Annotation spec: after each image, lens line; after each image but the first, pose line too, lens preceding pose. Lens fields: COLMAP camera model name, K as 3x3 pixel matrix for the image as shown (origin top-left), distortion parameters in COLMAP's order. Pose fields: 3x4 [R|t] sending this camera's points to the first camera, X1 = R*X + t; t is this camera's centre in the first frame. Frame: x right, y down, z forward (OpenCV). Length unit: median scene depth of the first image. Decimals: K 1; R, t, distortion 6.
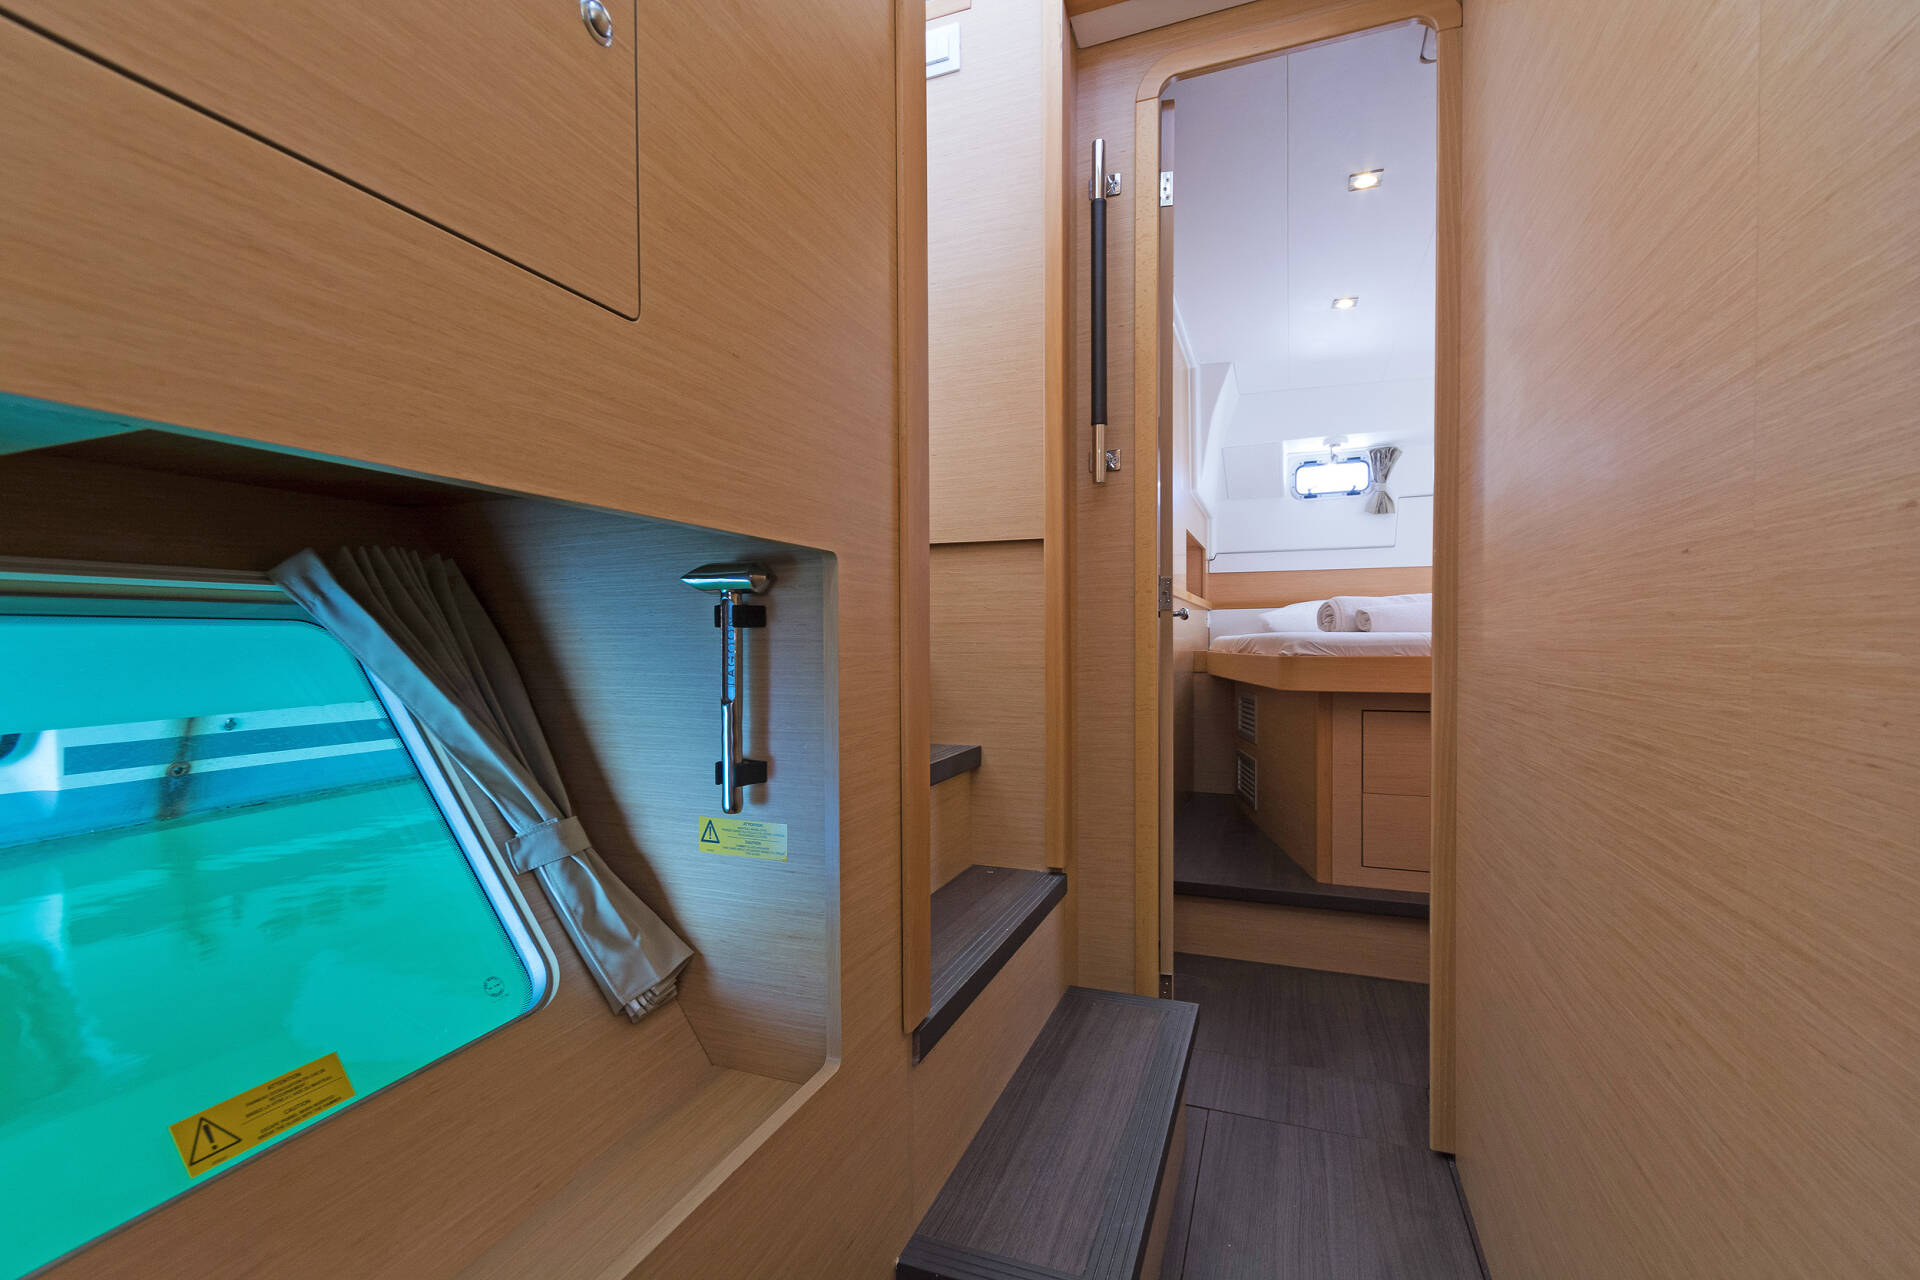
lens RADIAL K [[838.4, 0, 964.8], [0, 838.4, 659.1], [0, 0, 1]] dist [0.003401, 0.000126]
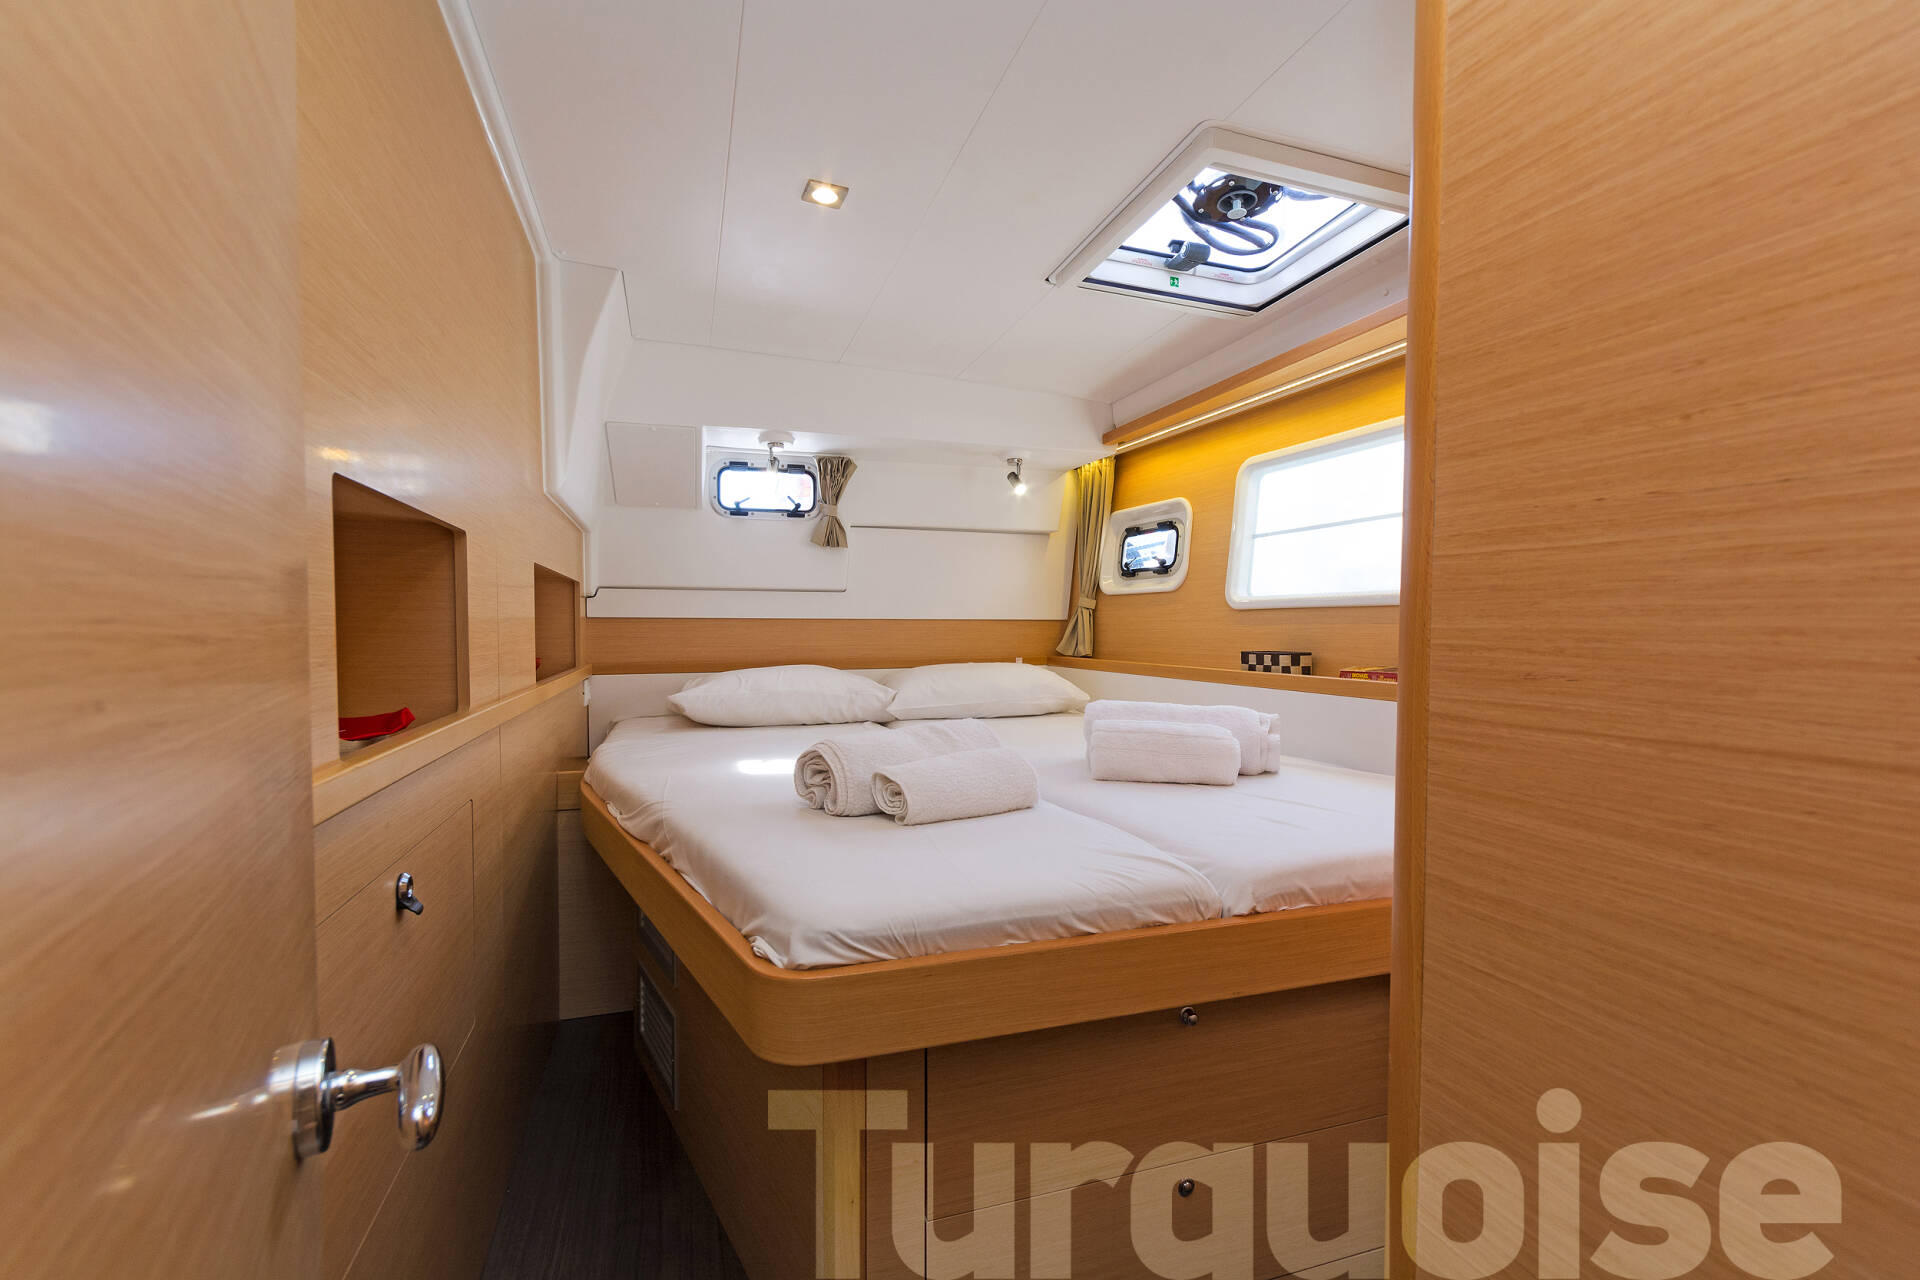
lens RADIAL K [[838.4, 0, 964.8], [0, 838.4, 659.1], [0, 0, 1]] dist [0.003401, 0.000126]
pose [[0.768491, -0.015882, 0.639663, 0.294066], [0.006299, 0.999831, 0.017257, -0.223810], [-0.639829, -0.009232, 0.768461, 0.926684]]
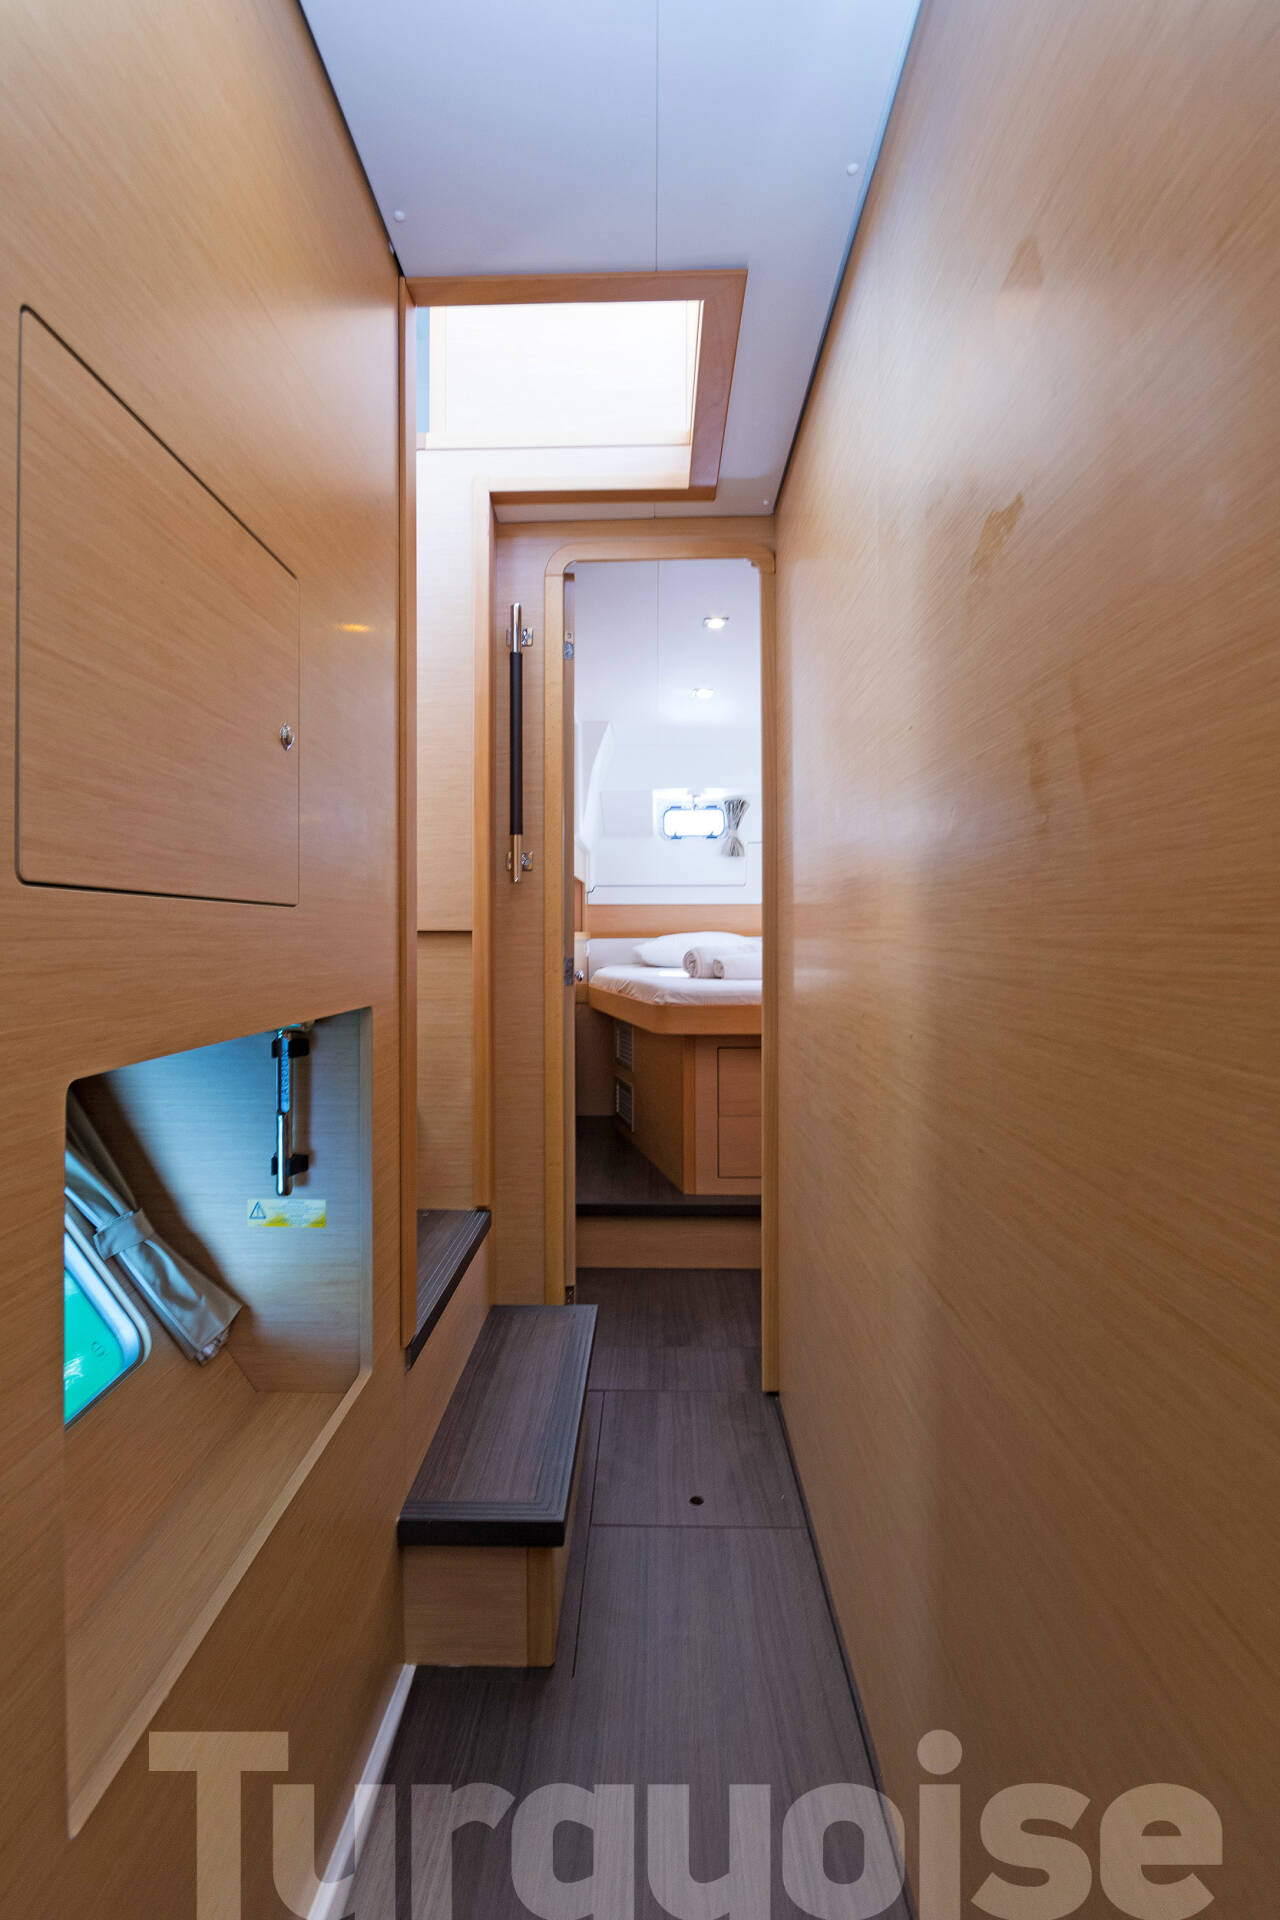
lens RADIAL K [[920.4, 0, 628.5], [0, 920.4, 933.0], [0, 0, 1]] dist [0.002510, 0.000284]
pose [[0.942767, 0.004487, 0.333422, -0.131981], [0.004012, 0.999684, -0.024796, -0.104518], [-0.333428, 0.024714, 0.942451, -0.308634]]
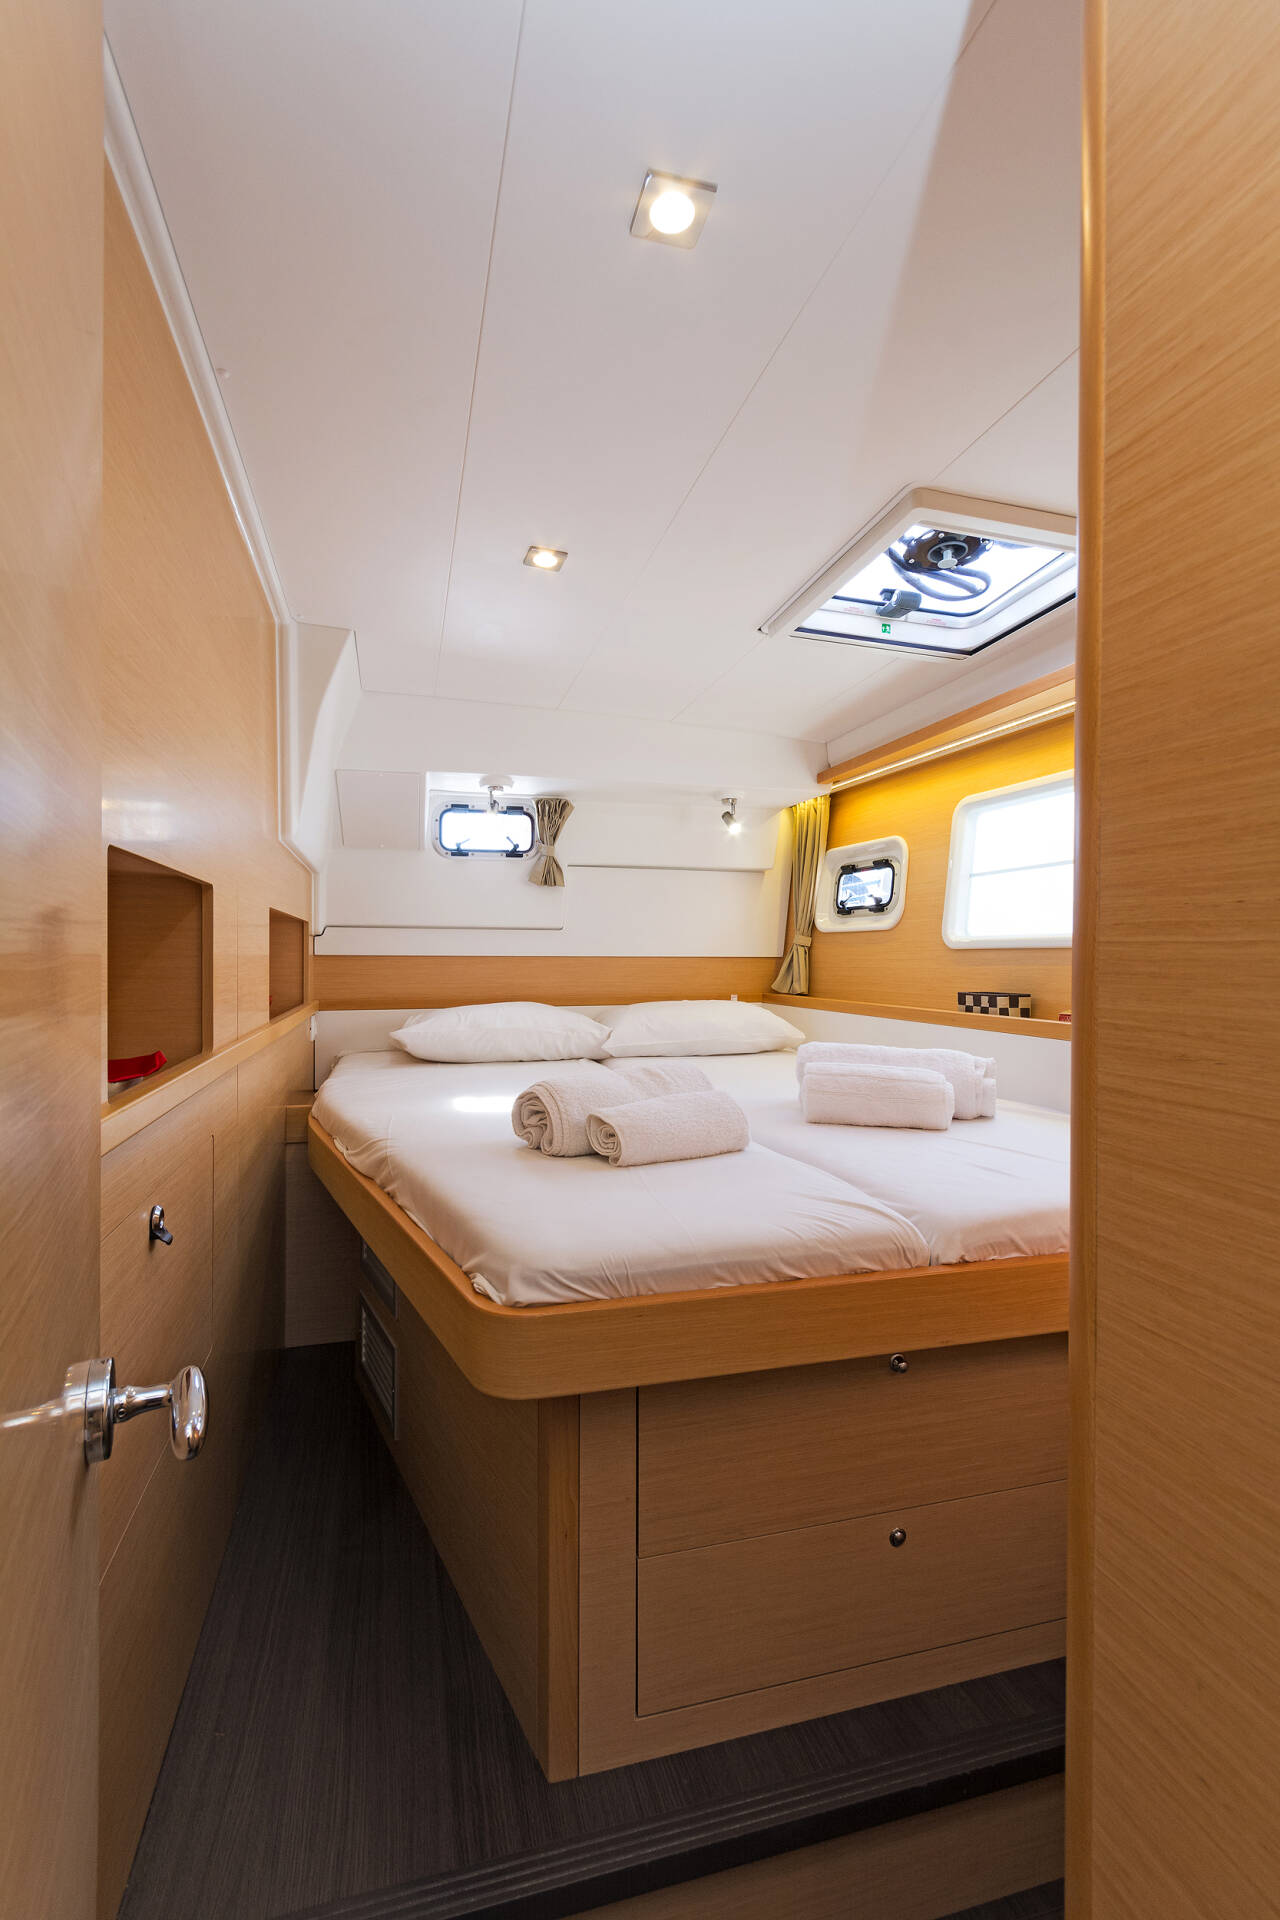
lens RADIAL K [[847.4, 0, 627.3], [0, 847.4, 962.3], [0, 0, 1]] dist [0.001779, 0.000150]
pose [[0.807792, 0.006166, 0.589435, 0.274248], [0.003345, 0.999881, -0.015043, -0.240368], [-0.589458, 0.014123, 0.807676, 0.895288]]
